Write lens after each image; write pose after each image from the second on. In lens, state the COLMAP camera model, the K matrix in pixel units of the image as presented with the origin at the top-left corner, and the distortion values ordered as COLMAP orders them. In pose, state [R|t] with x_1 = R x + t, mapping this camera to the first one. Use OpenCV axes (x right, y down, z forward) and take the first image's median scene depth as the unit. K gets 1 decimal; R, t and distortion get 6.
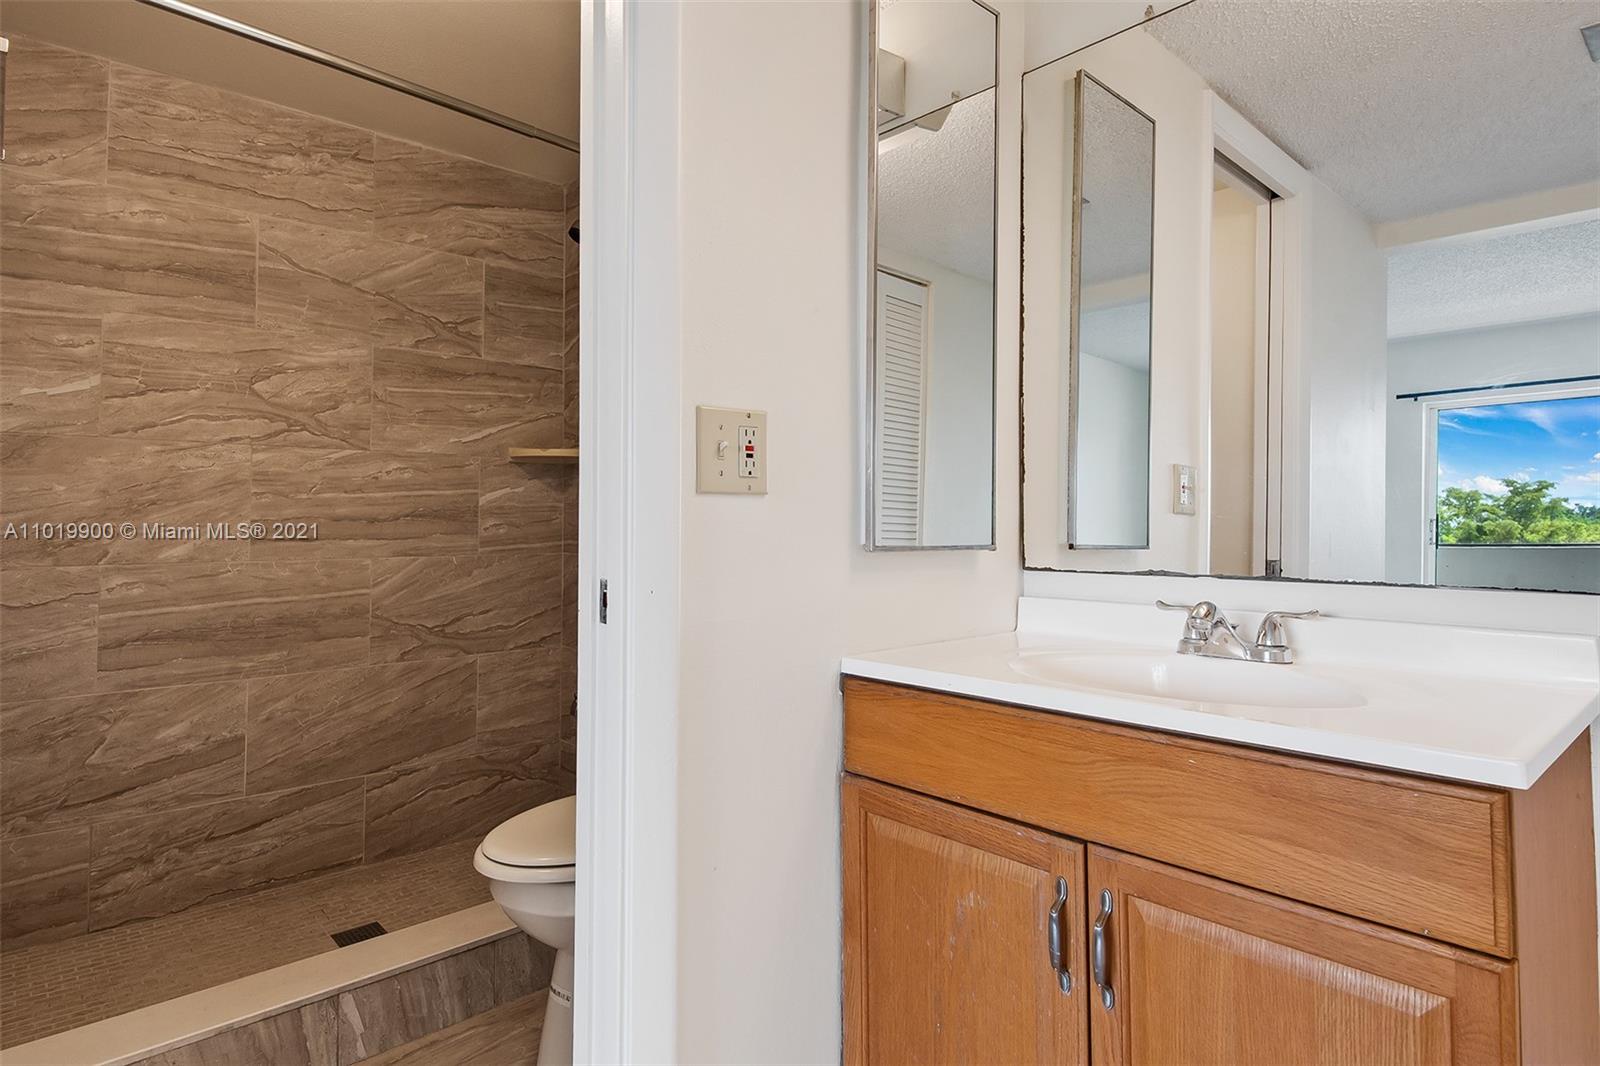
lens RADIAL K [[898.8, 0, 796.9], [0, 898.8, 486.4], [0, 0, 1]] dist [0.033443, -0.000783]
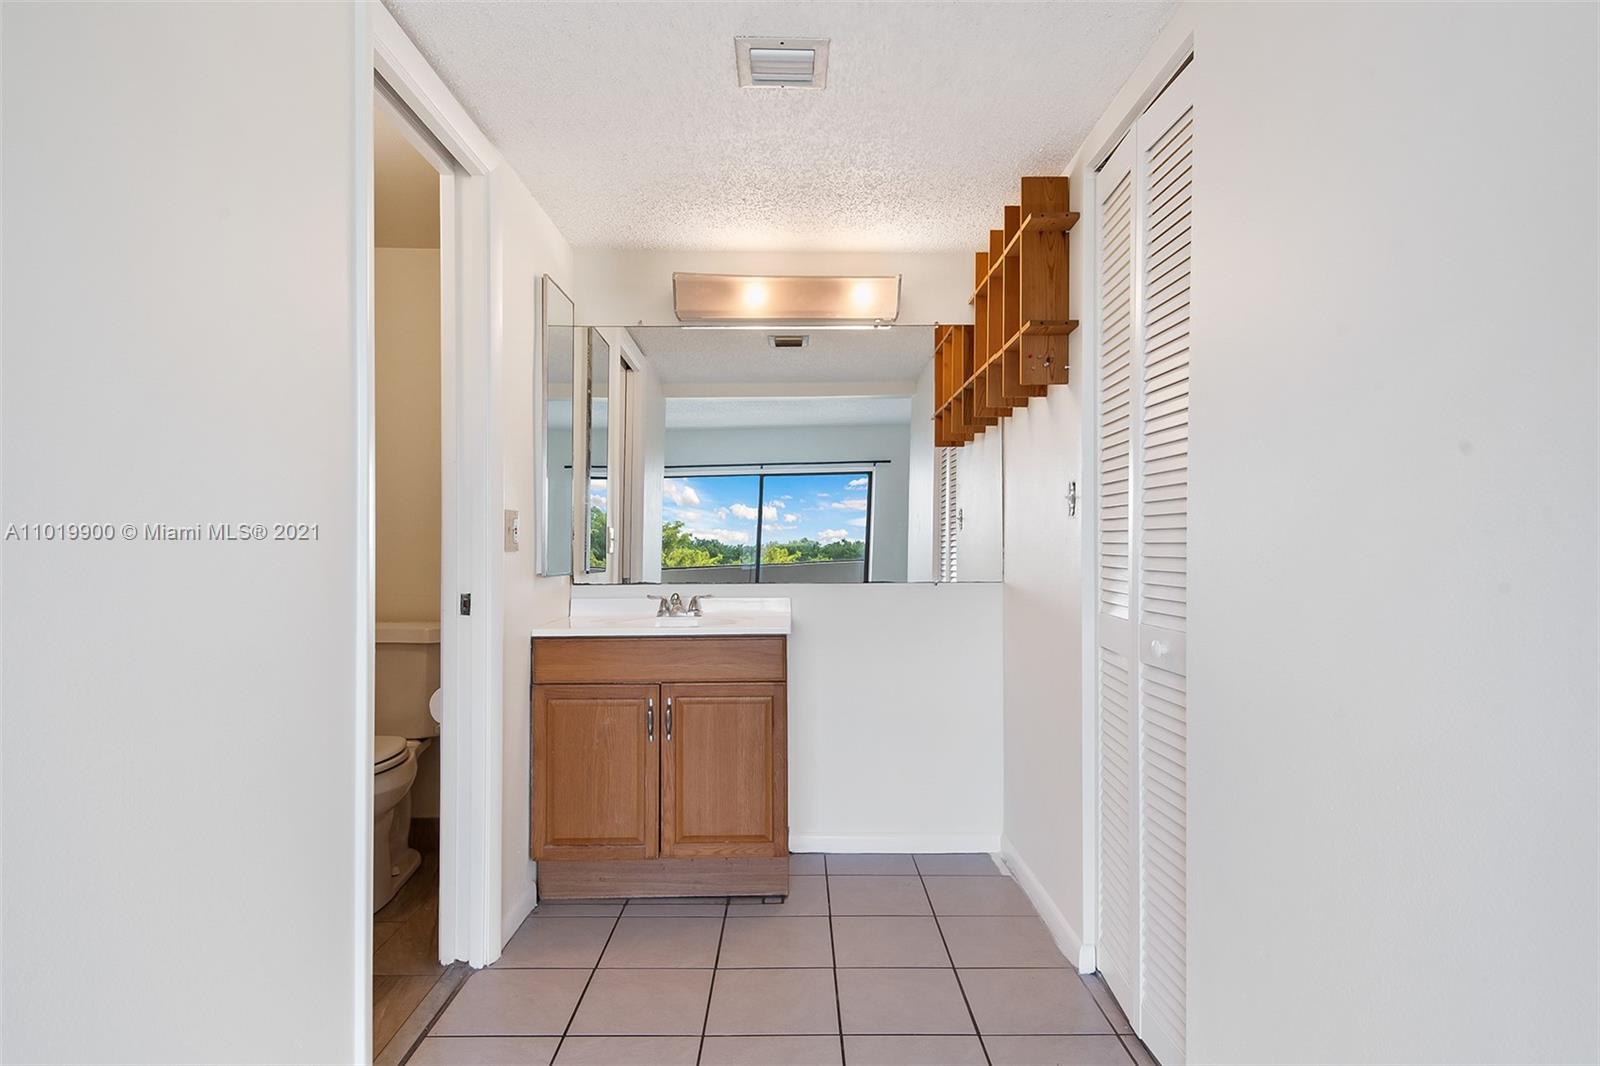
lens RADIAL K [[888.0, 0, 793.4], [0, 888.0, 543.8], [0, 0, 1]] dist [0.032242, -0.026562]
pose [[0.685270, -0.002272, 0.728286, -1.012370], [-0.017966, 0.999638, 0.020024, -0.053114], [-0.728068, -0.026806, 0.684981, -0.808018]]
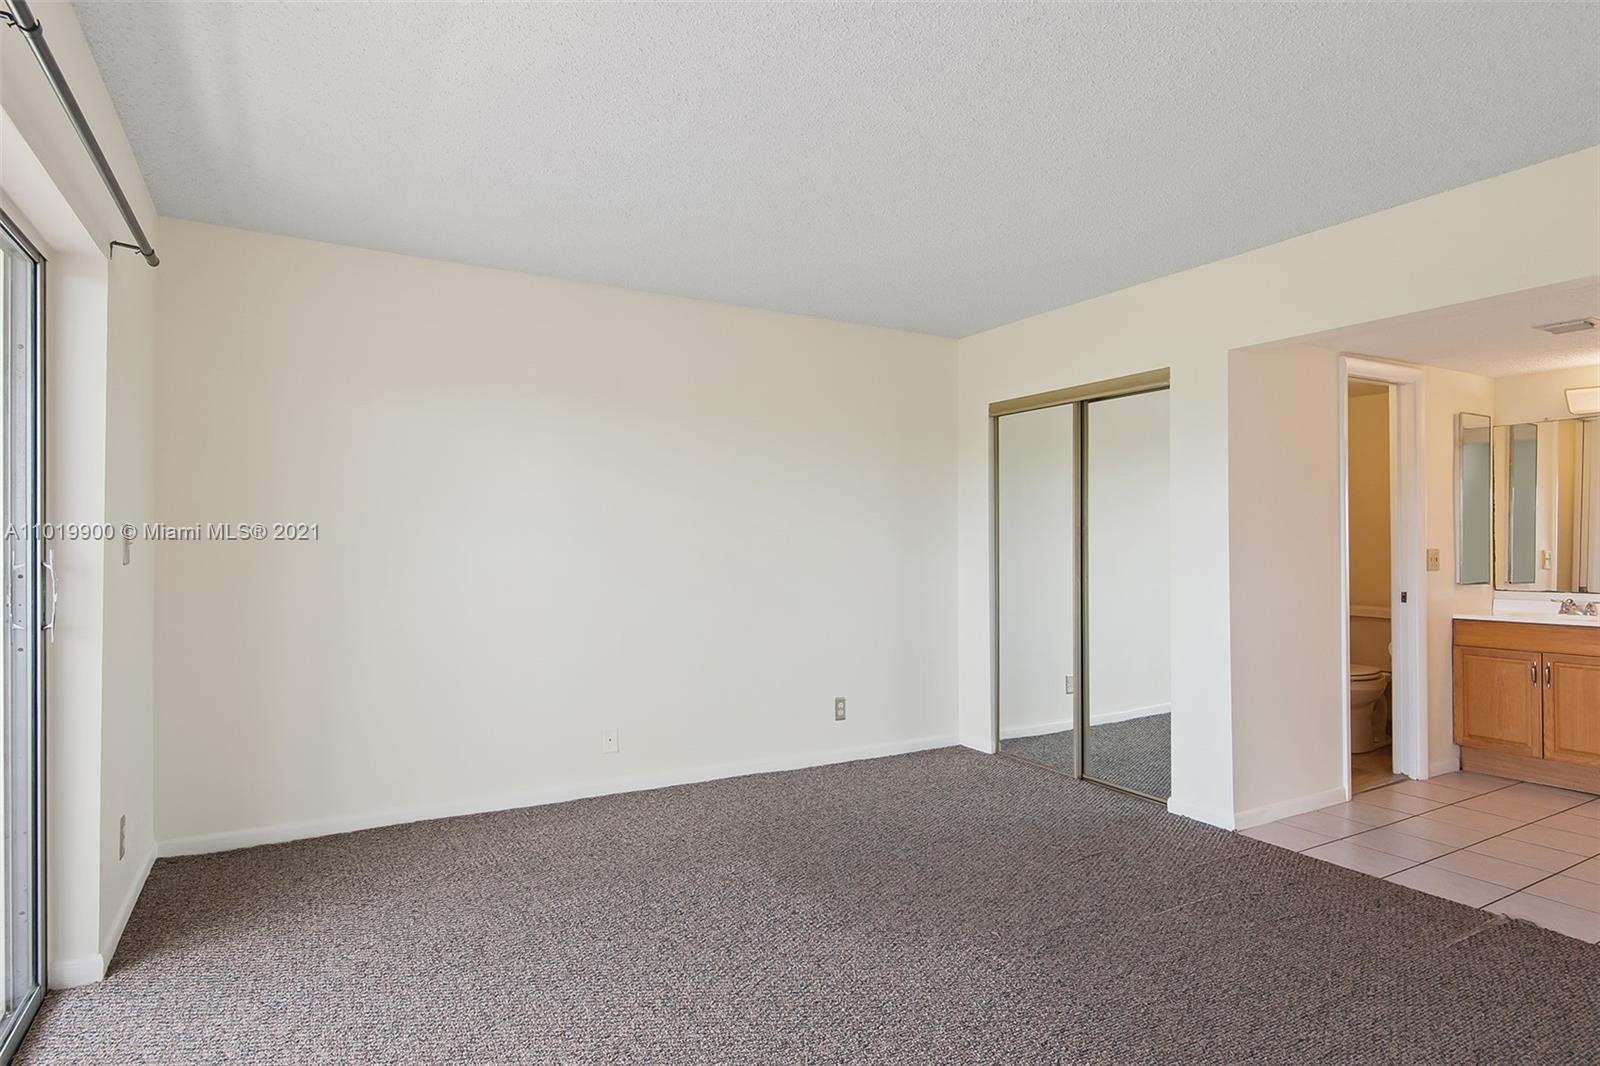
lens RADIAL K [[868.0, 0, 800.0], [0, 868.0, 533.0], [0, 0, 1]] dist [0.028836, -0.025122]
pose [[0.974306, -0.010395, -0.224987, -1.715481], [0.015765, 0.999632, 0.022085, -0.254837], [0.224674, -0.025065, 0.974112, -3.017136]]
